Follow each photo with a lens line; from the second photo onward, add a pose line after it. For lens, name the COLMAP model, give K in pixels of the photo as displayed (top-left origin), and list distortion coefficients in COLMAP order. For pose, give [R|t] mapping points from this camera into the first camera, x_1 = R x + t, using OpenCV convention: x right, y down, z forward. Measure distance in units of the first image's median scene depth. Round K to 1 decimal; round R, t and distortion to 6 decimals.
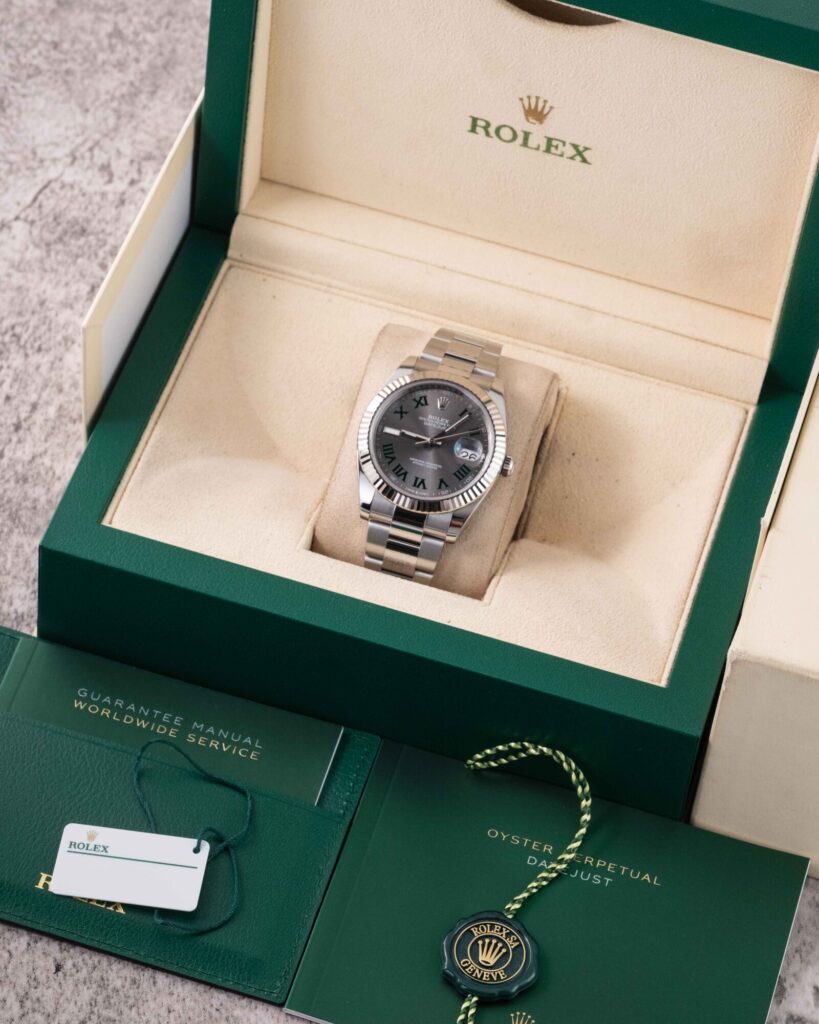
lens RADIAL K [[3530.5, 0, 409.5], [0, 3530.5, 512.0], [0, 0, 1]] dist [0.999216, -65.197491]
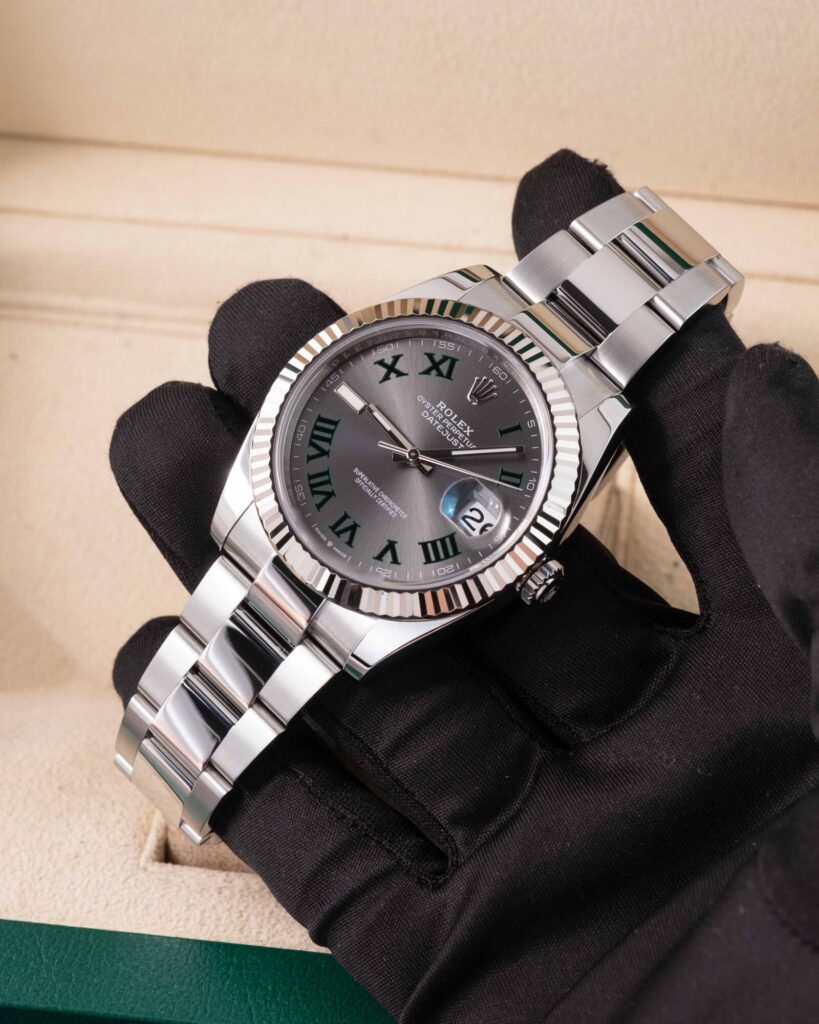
lens RADIAL K [[4258.2, 0, 409.5], [0, 4258.2, 512.0], [0, 0, 1]] dist [0.074500, 1.616541]
pose [[0.984050, -0.176787, 0.019797, 0.000201], [0.177470, 0.983279, -0.040820, -0.005821], [-0.012250, 0.043682, 0.998970, 0.414860]]
